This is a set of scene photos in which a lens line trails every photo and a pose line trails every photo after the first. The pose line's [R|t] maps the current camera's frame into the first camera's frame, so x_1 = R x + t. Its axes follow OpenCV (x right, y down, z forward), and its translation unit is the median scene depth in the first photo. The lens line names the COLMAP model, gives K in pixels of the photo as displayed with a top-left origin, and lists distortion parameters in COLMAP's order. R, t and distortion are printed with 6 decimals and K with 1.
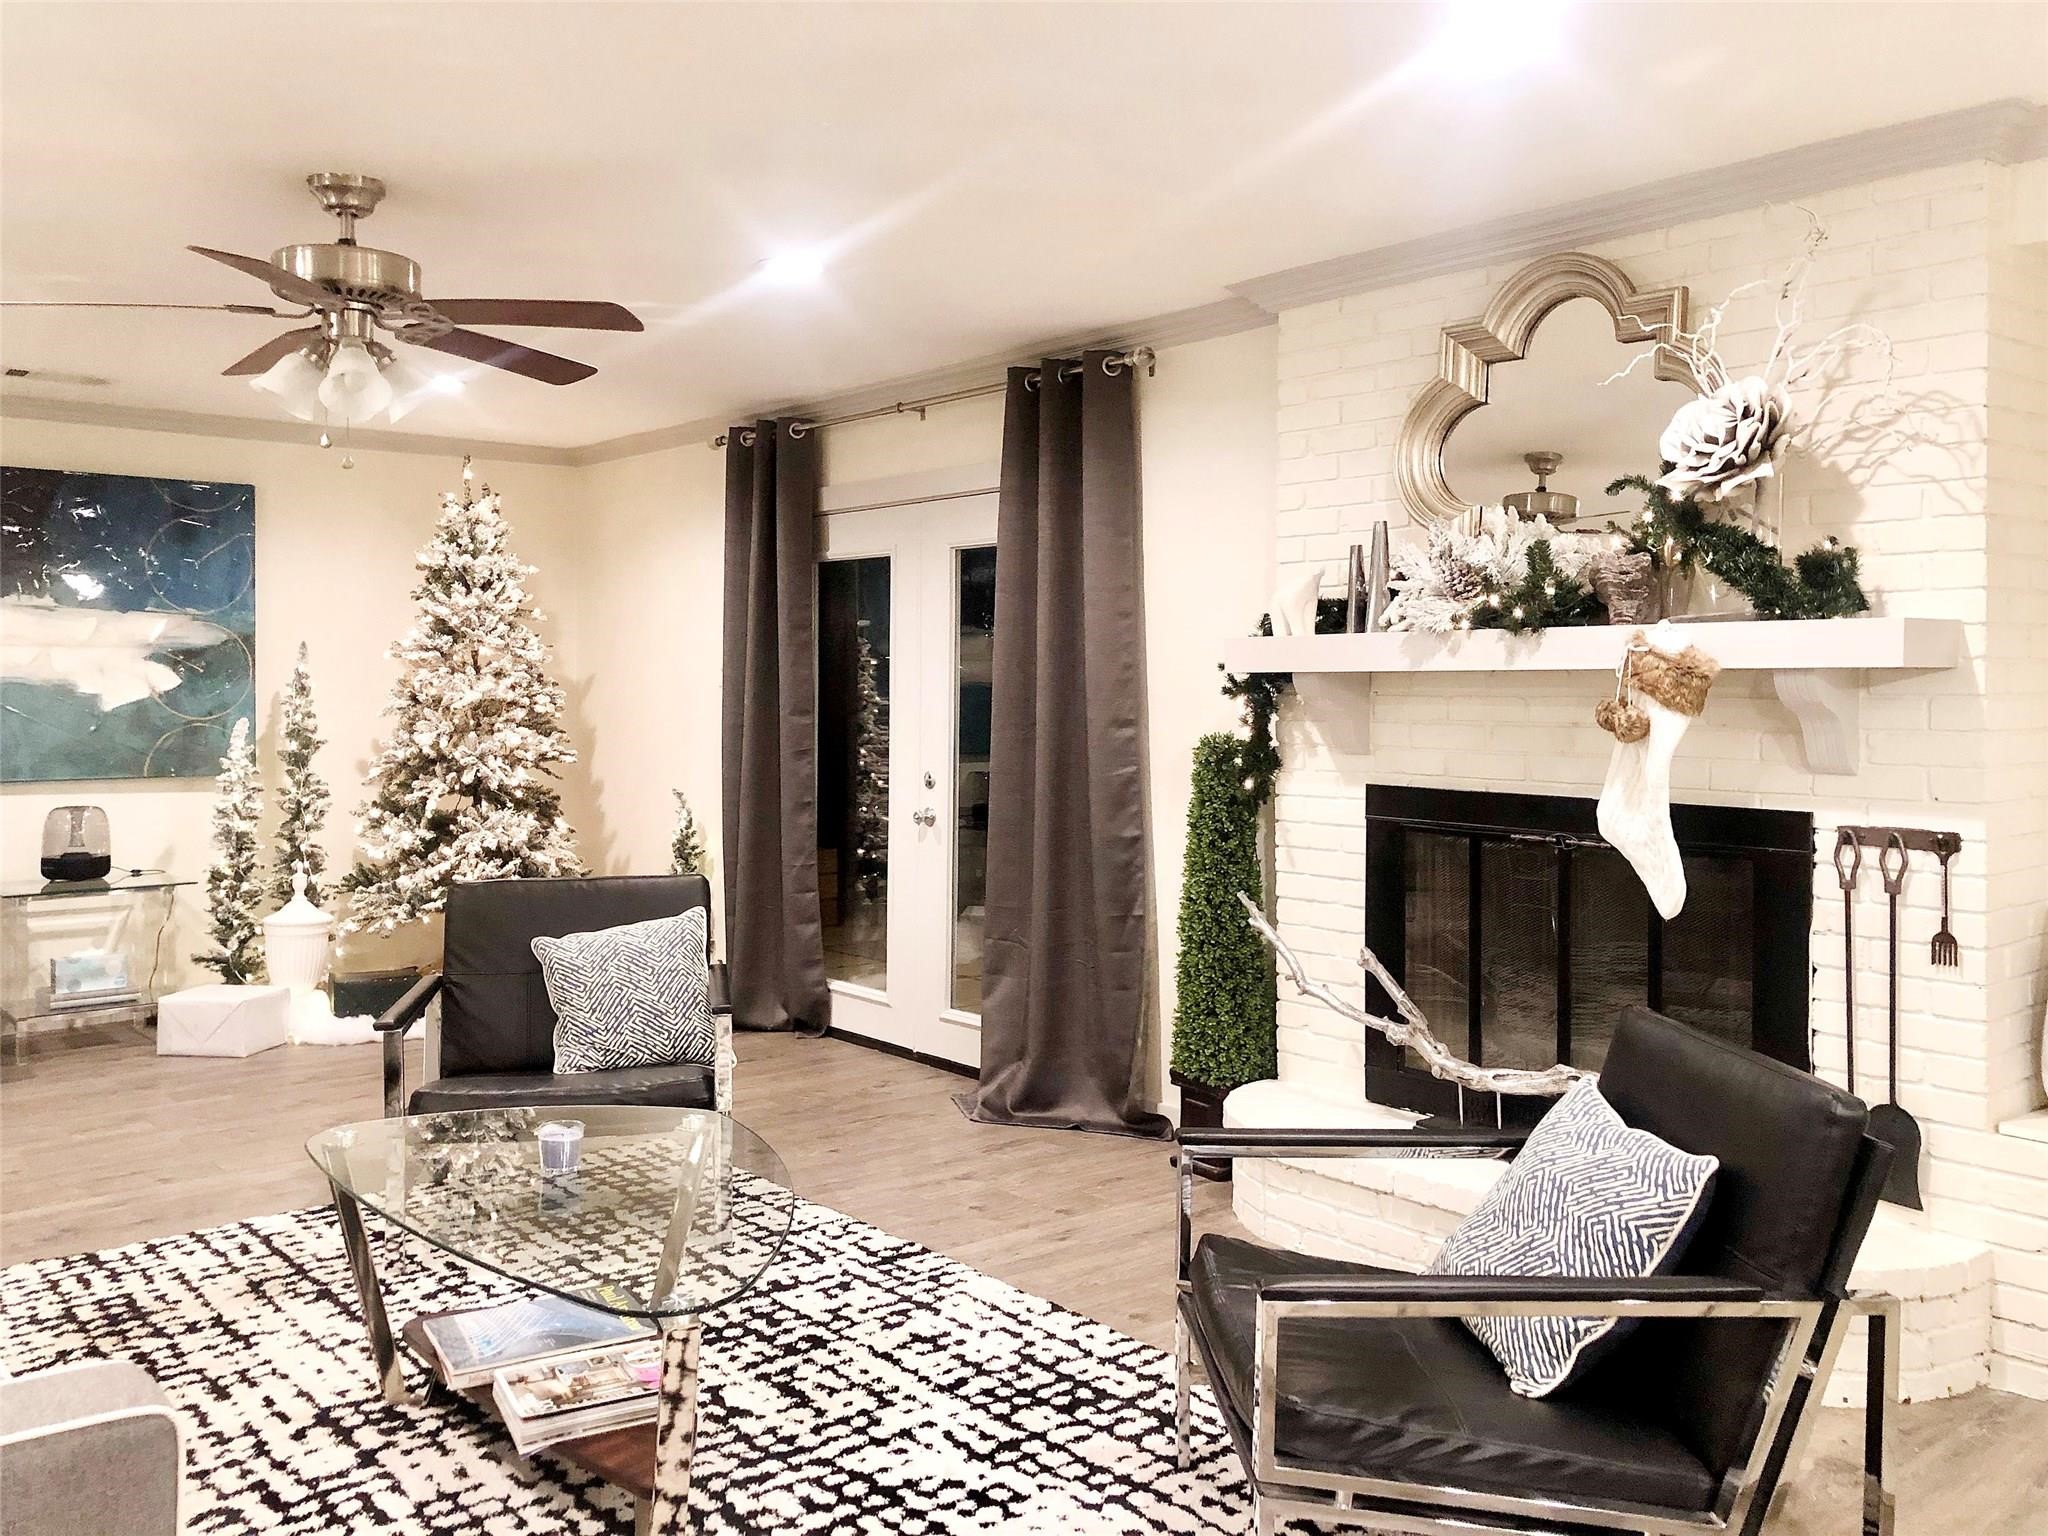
lens RADIAL K [[1849.1, 0, 1023.6], [0, 1849.1, 772.2], [0, 0, 1]] dist [0.016834, 0.005602]
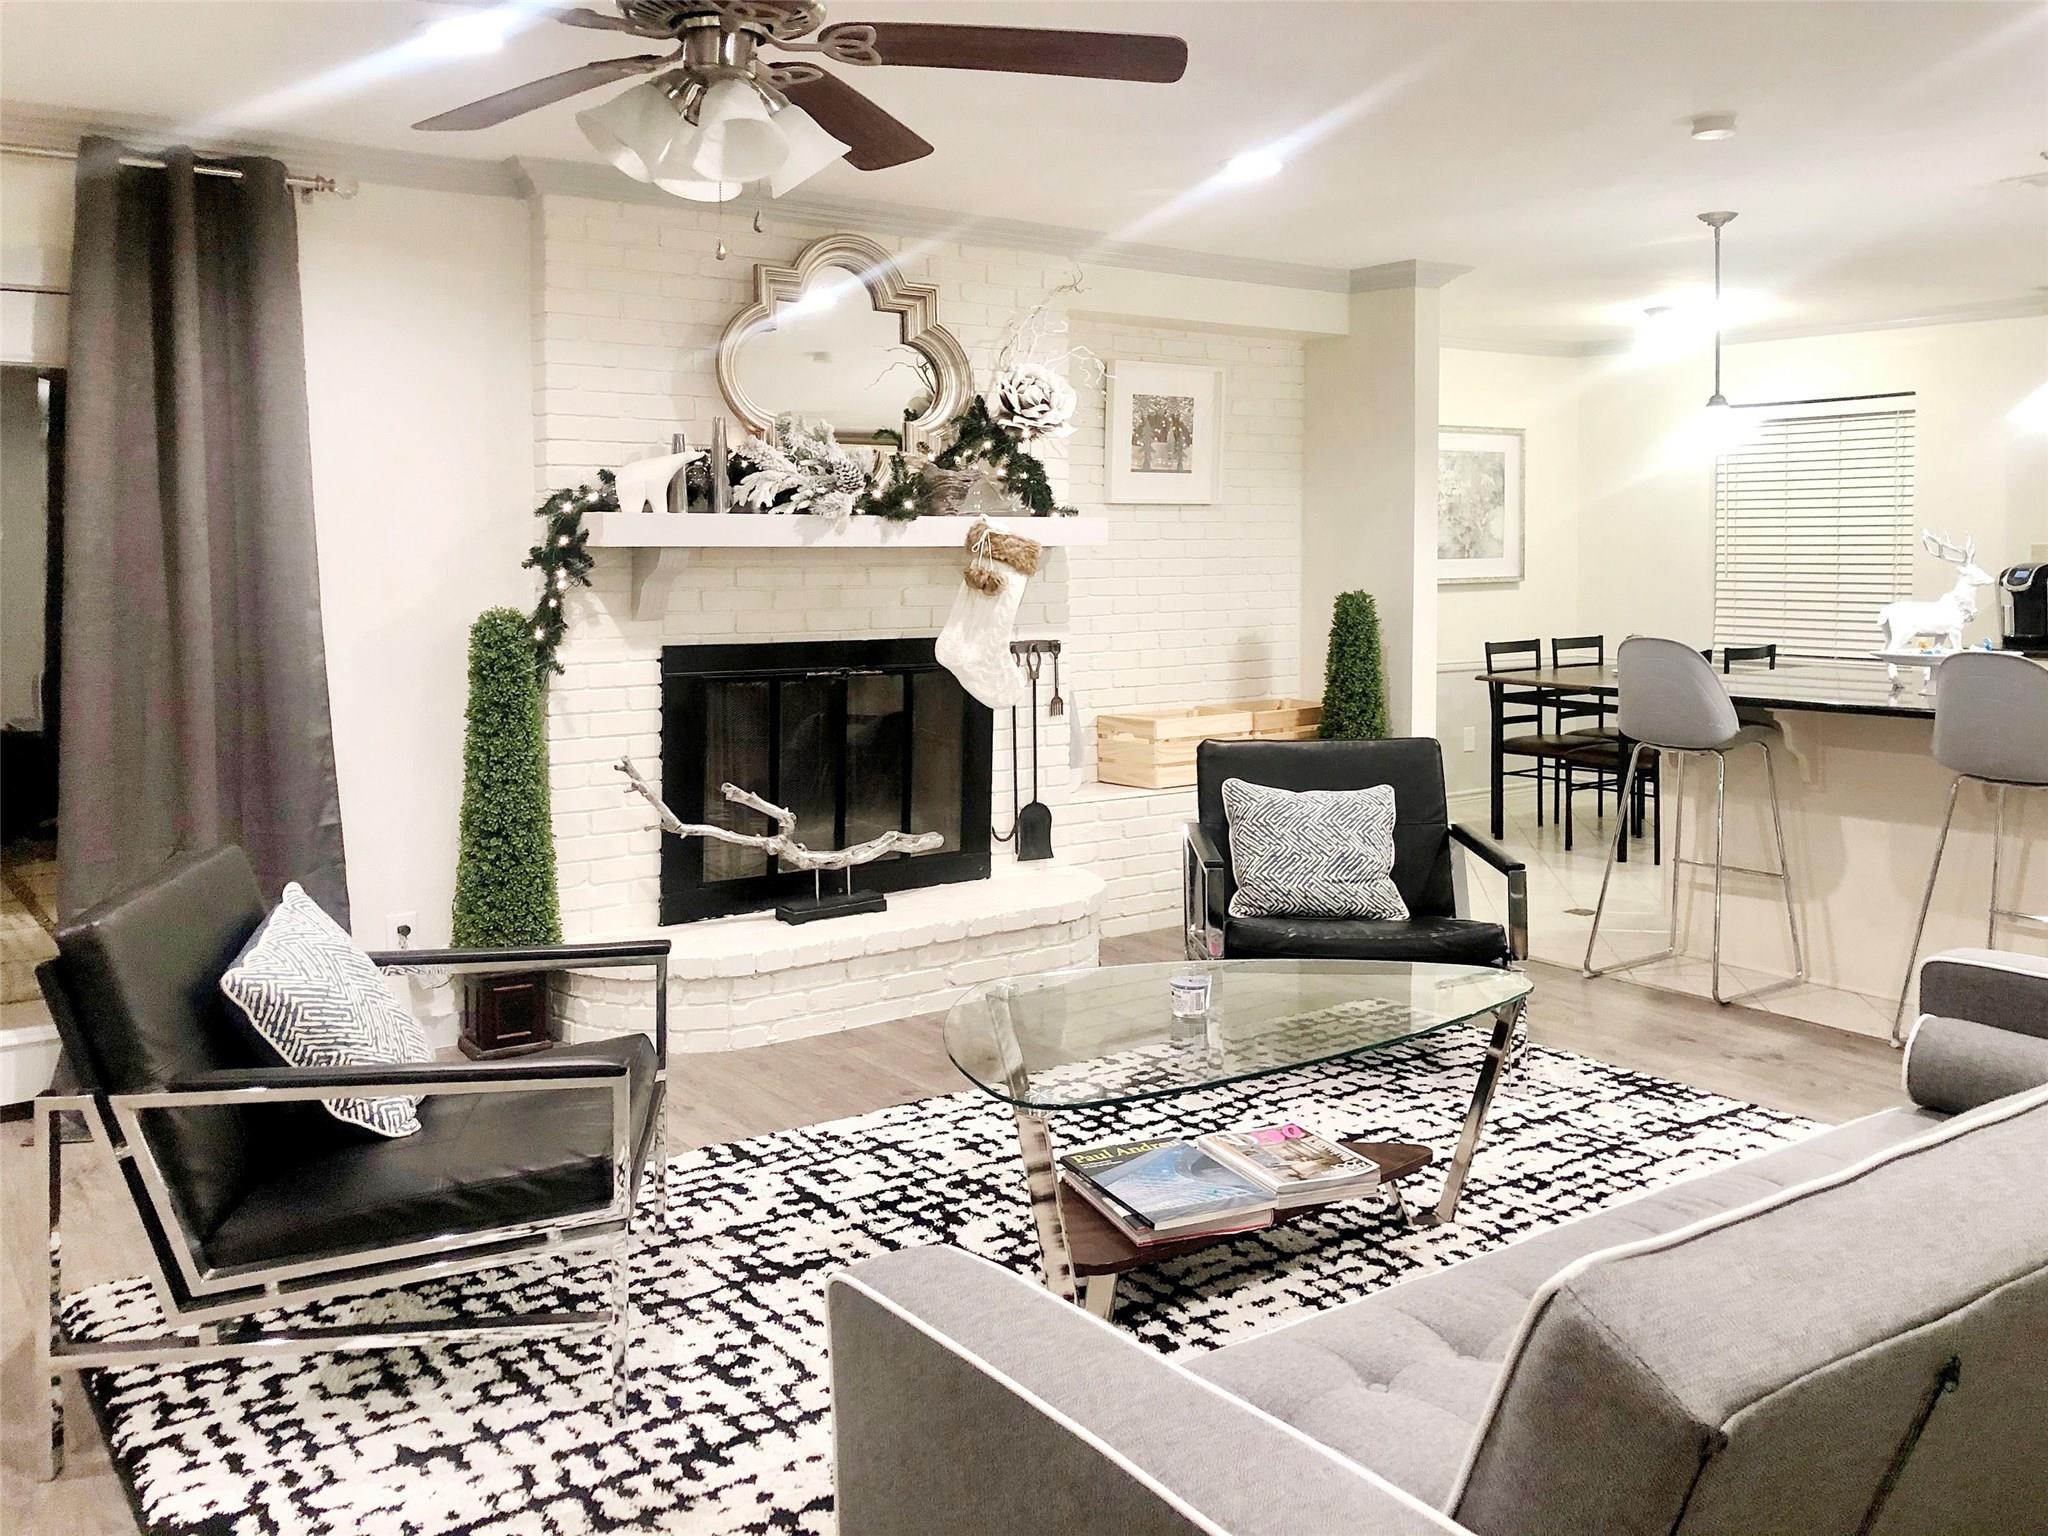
lens RADIAL K [[1695.0, 0, 1024.1], [0, 1695.0, 762.0], [0, 0, 1]] dist [-0.030238, 0.001382]
pose [[0.045577, -0.130094, 0.990454, -0.966736], [0.048956, 0.990583, 0.127859, -0.052002], [-0.997761, 0.042661, 0.051516, 0.836847]]
